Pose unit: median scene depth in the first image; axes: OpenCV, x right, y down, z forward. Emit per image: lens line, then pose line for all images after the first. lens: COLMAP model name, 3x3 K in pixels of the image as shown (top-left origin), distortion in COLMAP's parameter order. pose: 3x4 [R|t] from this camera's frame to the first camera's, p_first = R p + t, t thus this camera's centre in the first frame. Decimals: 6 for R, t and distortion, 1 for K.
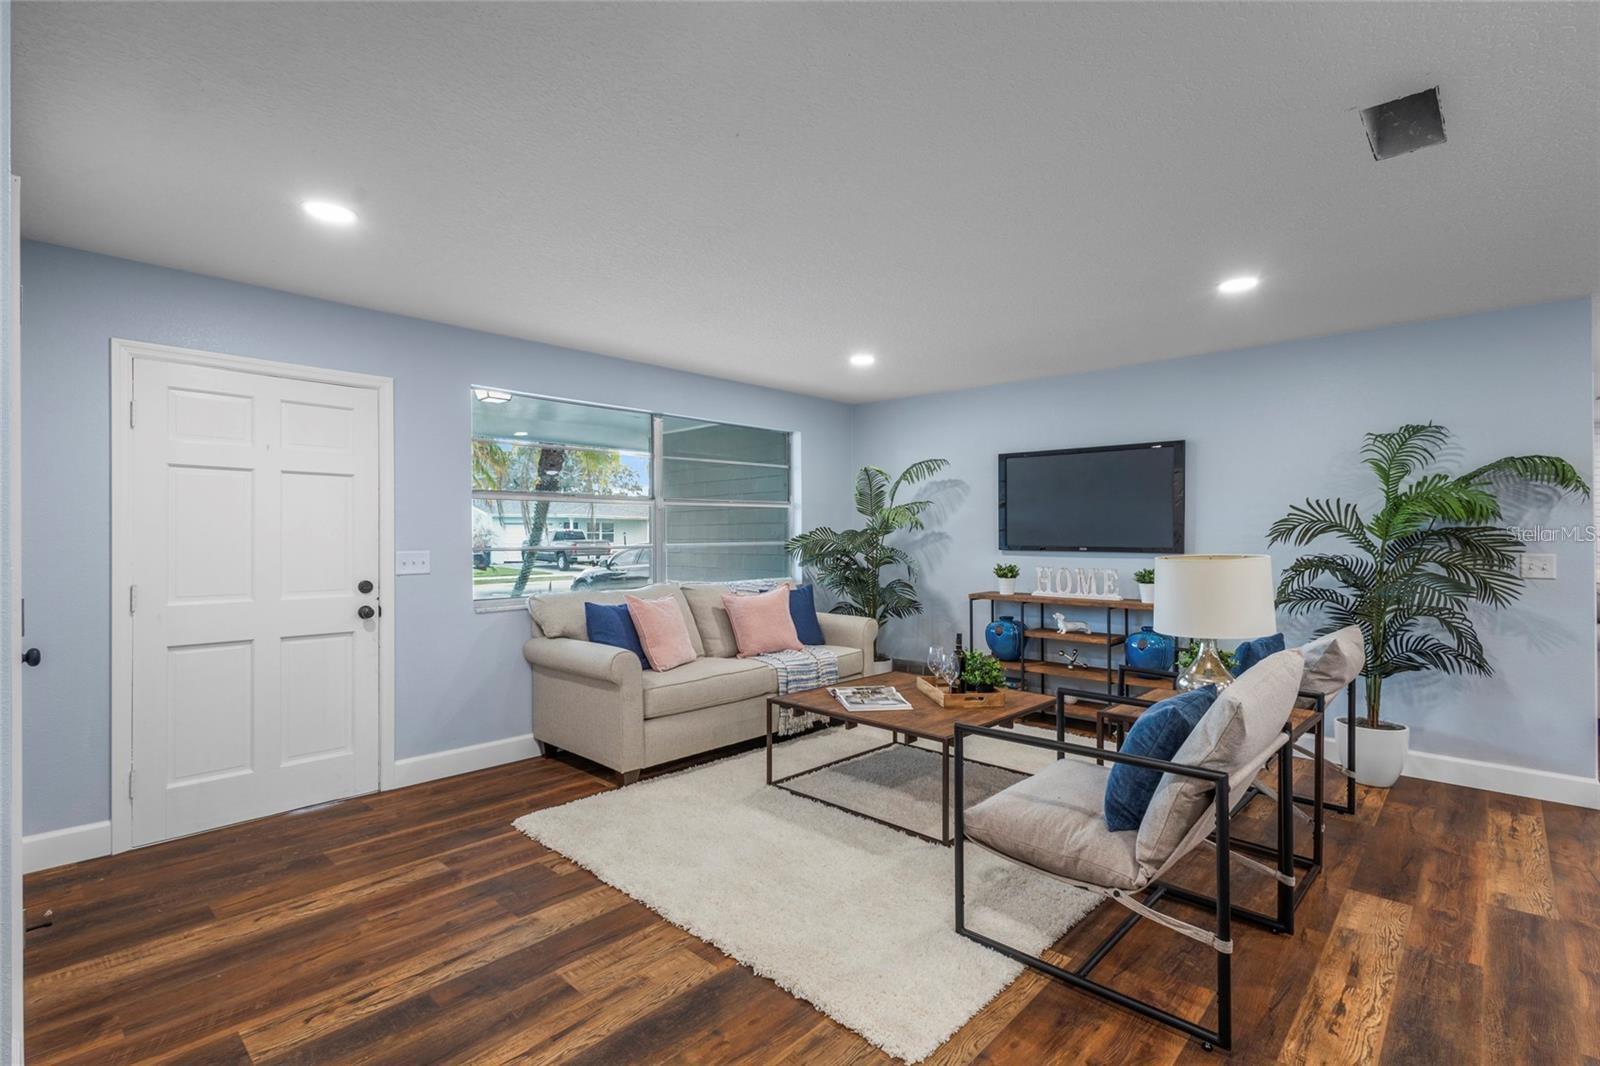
lens RADIAL K [[738.4, 0, 800.0], [0, 738.4, 533.0], [0, 0, 1]] dist [0.010892, -0.000261]
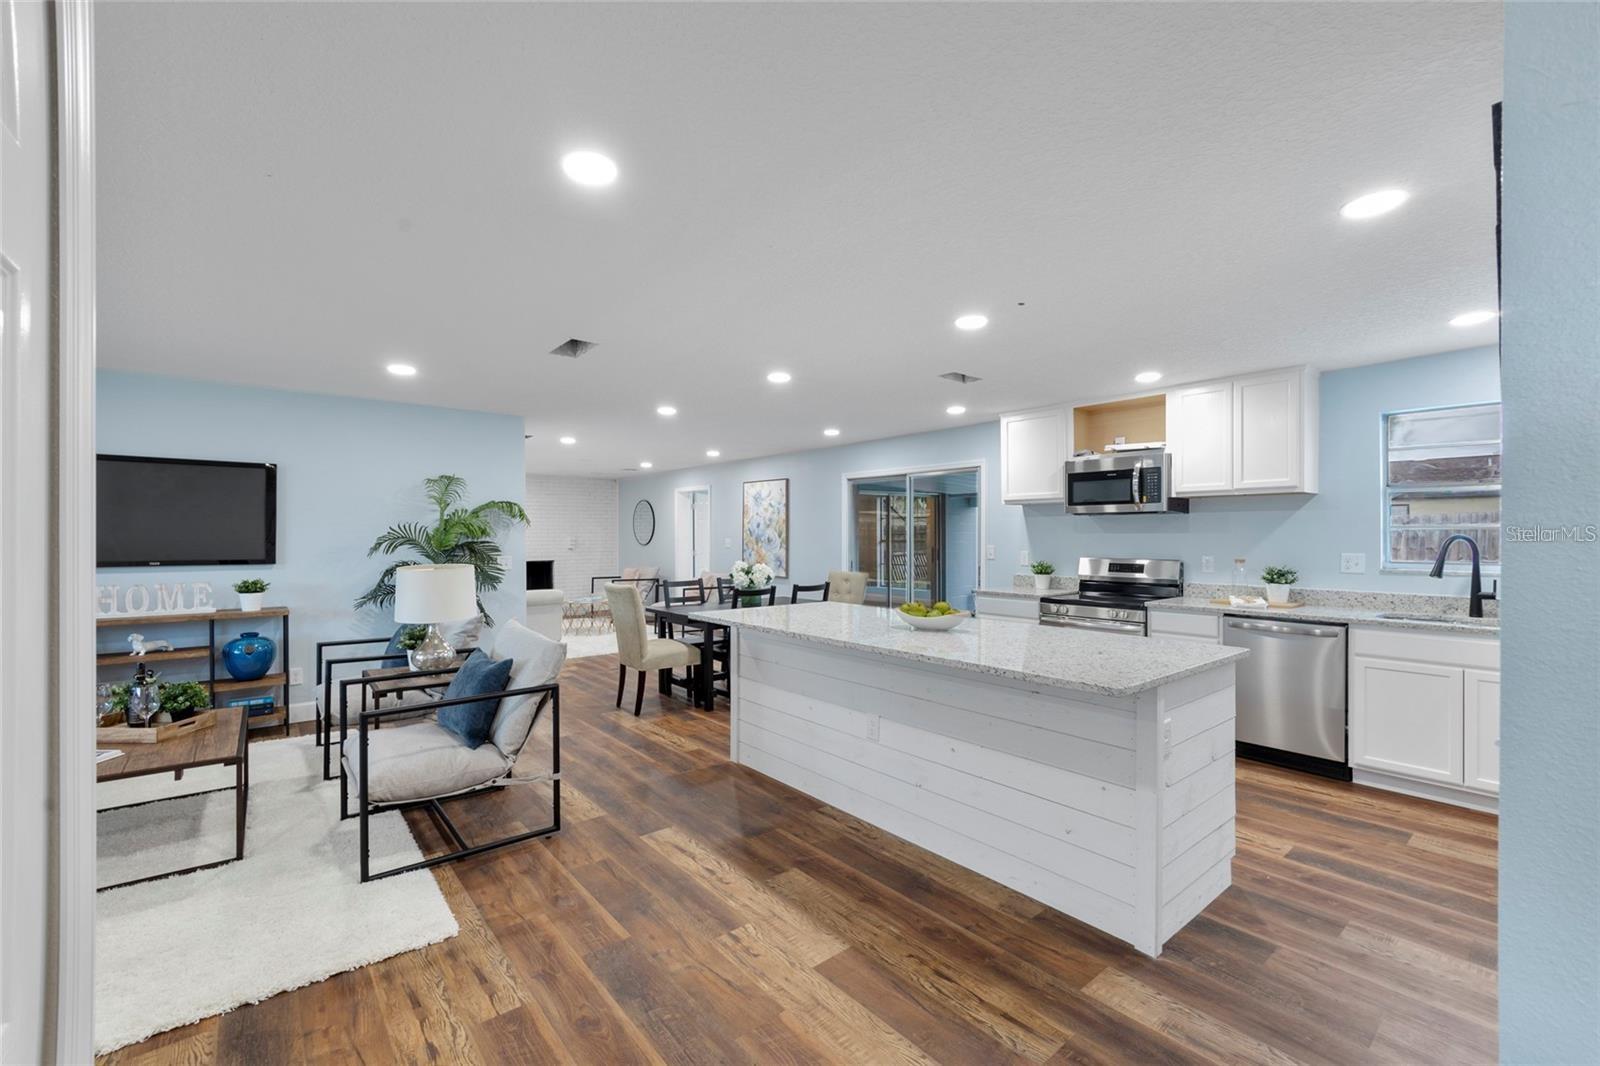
lens RADIAL K [[678.8, 0, 803.6], [0, 678.8, 531.3], [0, 0, 1]] dist [-0.002710, -0.000748]
pose [[0.126784, 0.004592, 0.991920, -0.491415], [-0.003450, 0.999985, -0.004188, -0.024645], [-0.991924, -0.002891, 0.126798, 0.083581]]
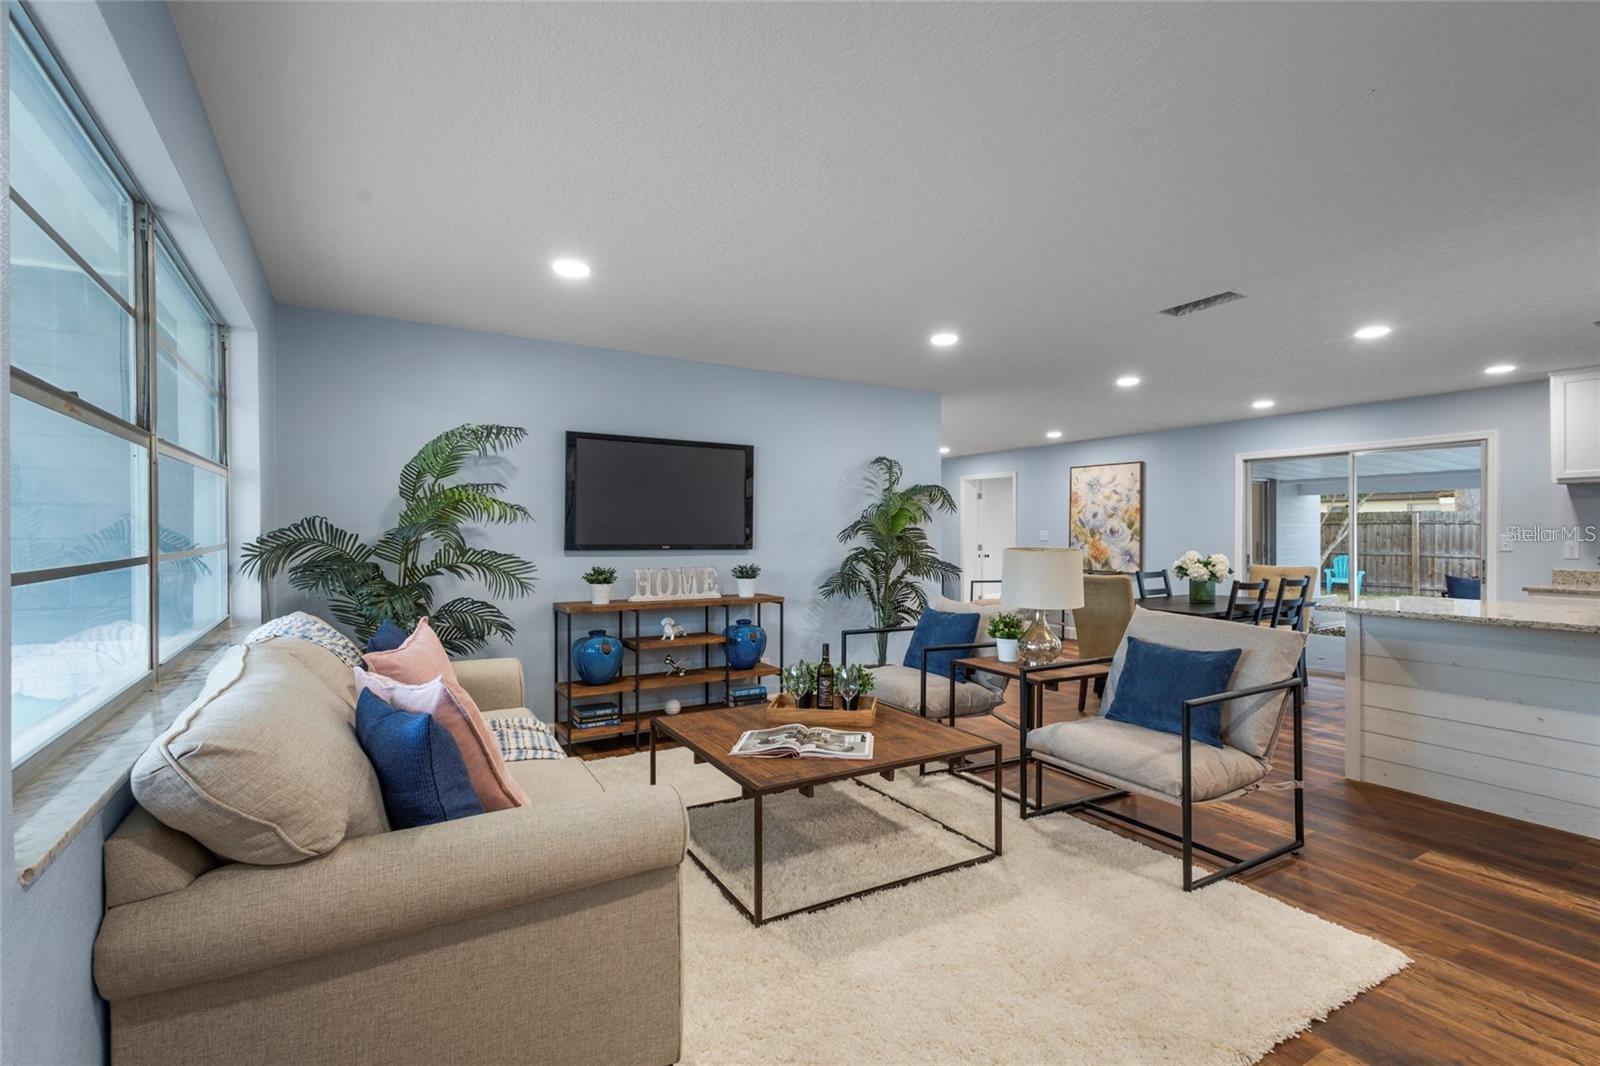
lens RADIAL K [[738.4, 0, 800.0], [0, 738.4, 533.0], [0, 0, 1]] dist [0.010892, -0.000261]
pose [[0.275457, 0.001570, 0.961312, -0.616782], [-0.004913, 0.999988, -0.000225, 0.004332], [-0.961301, -0.004661, 0.275461, 0.762558]]
